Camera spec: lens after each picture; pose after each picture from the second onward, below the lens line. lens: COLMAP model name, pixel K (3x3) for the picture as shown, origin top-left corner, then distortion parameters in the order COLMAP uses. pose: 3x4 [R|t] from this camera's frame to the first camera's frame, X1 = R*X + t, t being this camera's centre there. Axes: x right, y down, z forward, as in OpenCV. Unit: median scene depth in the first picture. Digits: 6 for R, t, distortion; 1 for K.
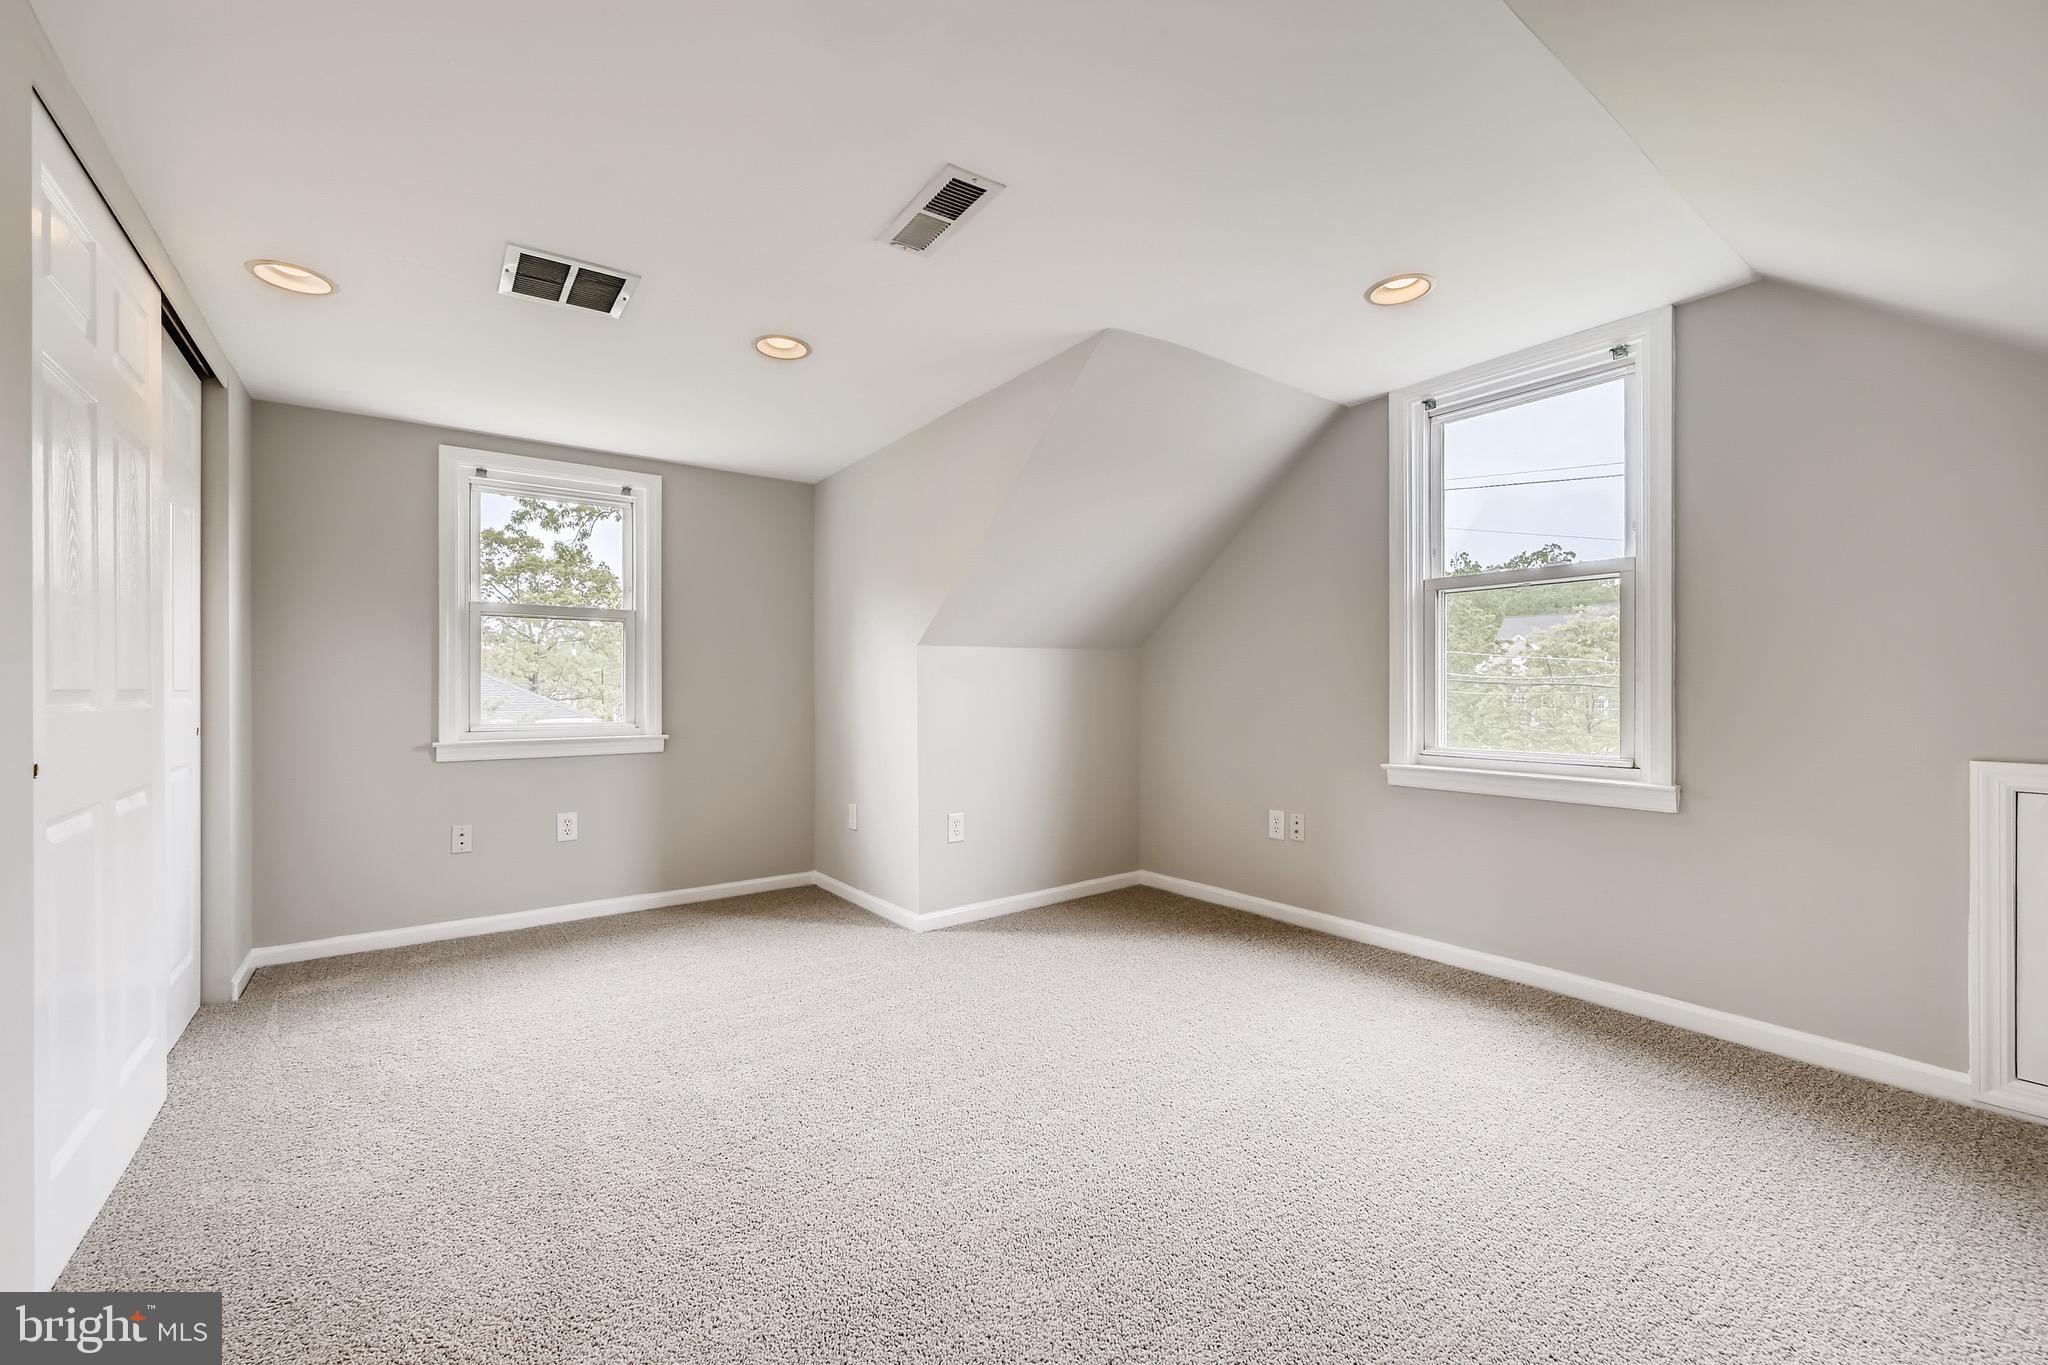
lens RADIAL K [[819.9, 0, 1032.2], [0, 819.9, 693.5], [0, 0, 1]] dist [-0.000087, -0.000070]
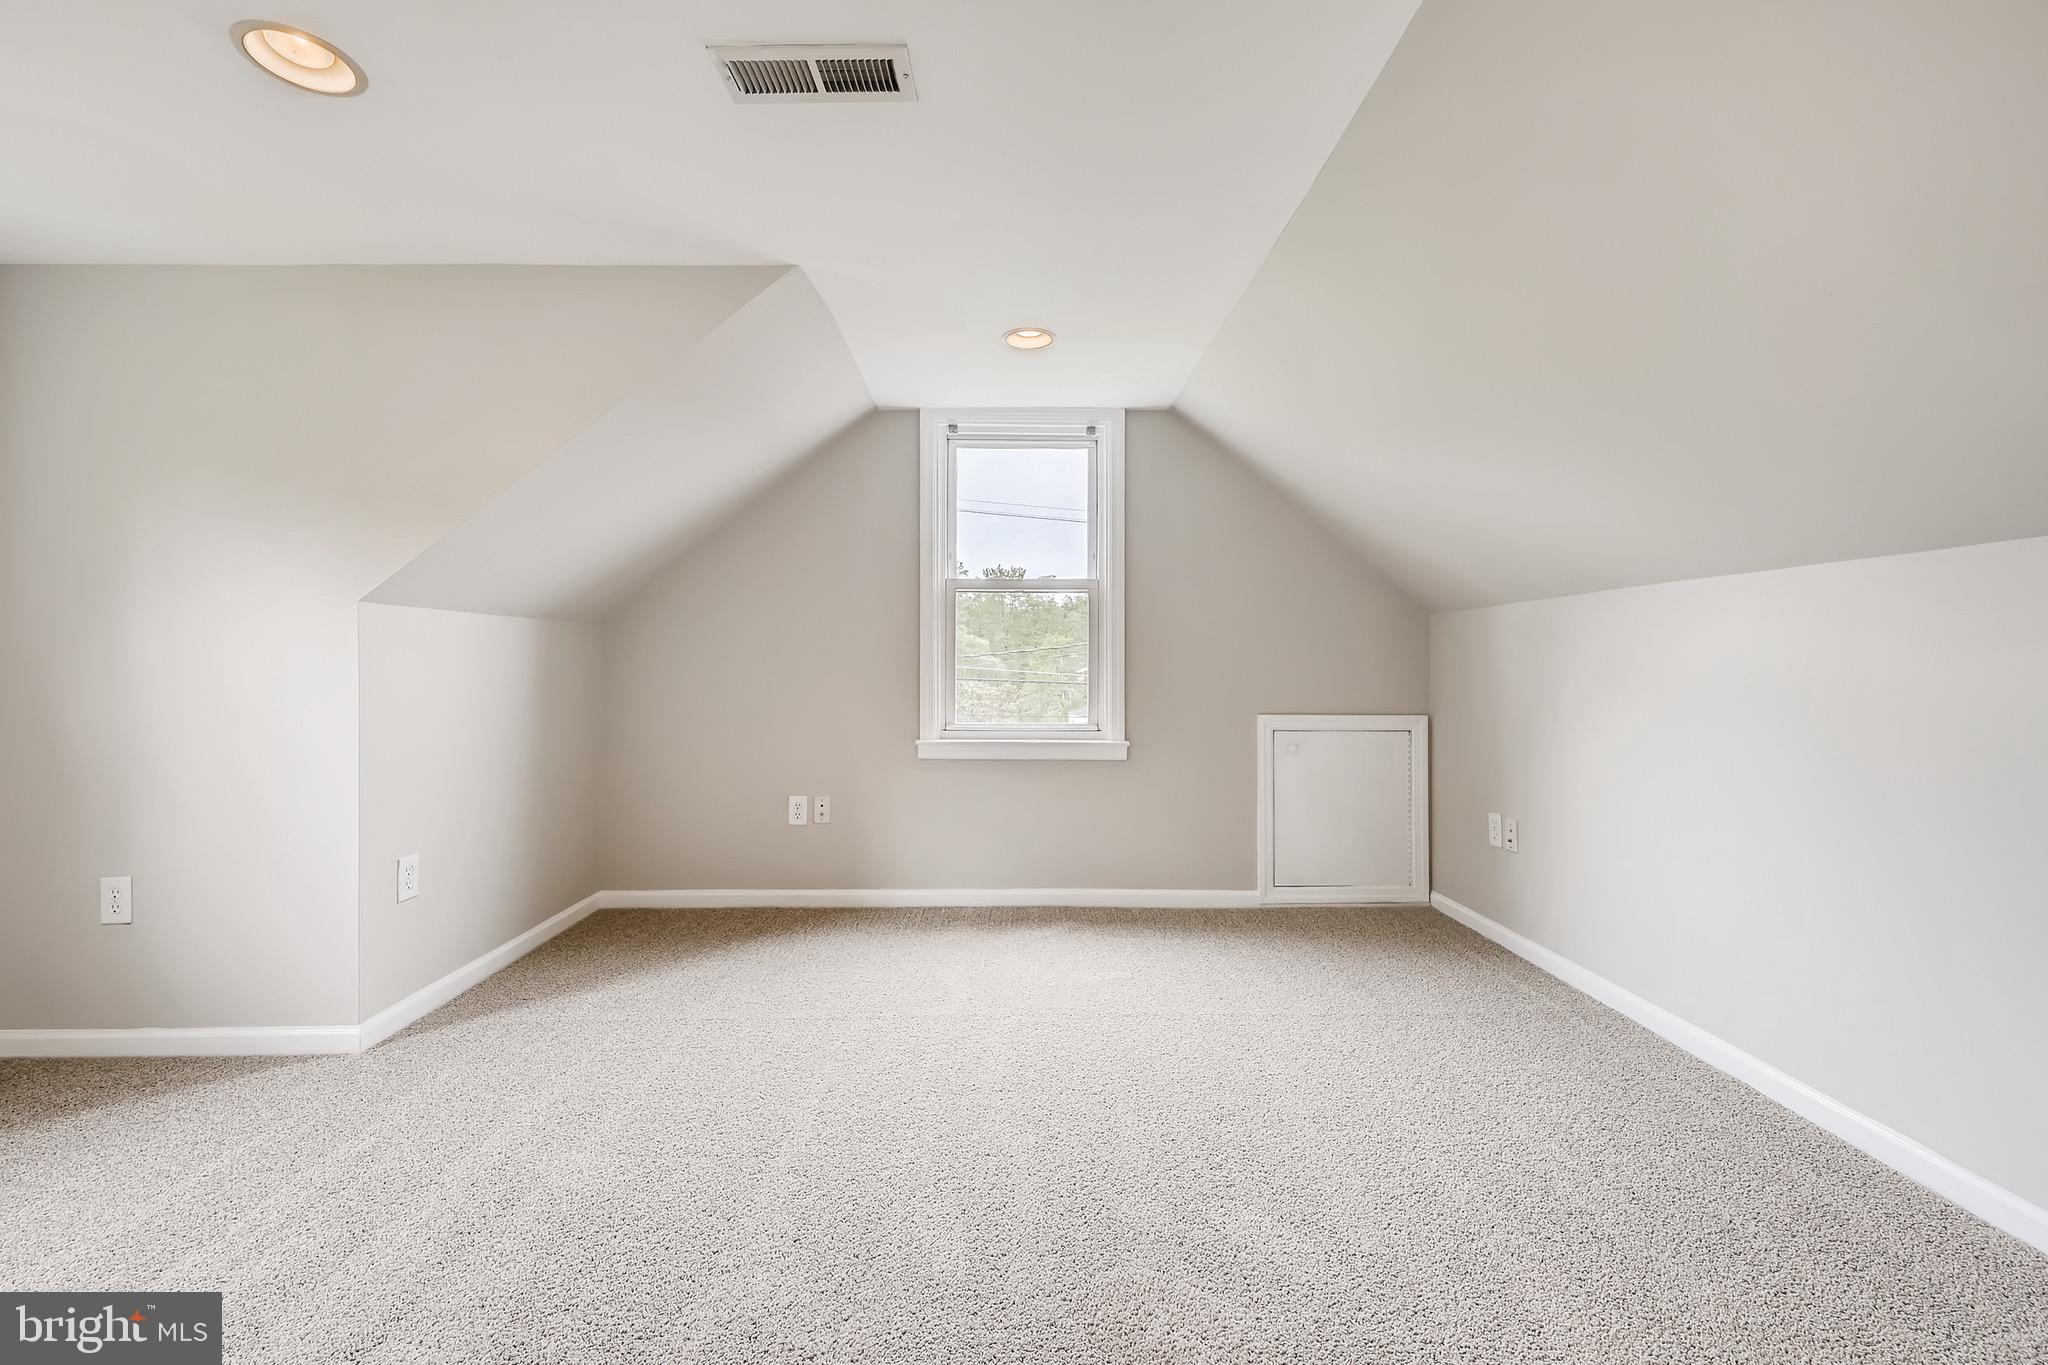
lens RADIAL K [[819.9, 0, 1030.2], [0, 819.9, 671.0], [0, 0, 1]] dist [-0.000087, -0.000070]
pose [[0.587551, 0.005049, 0.809171, -0.374827], [-0.000739, 0.999983, -0.005702, -0.002199], [-0.809187, 0.002752, 0.587545, 0.219297]]
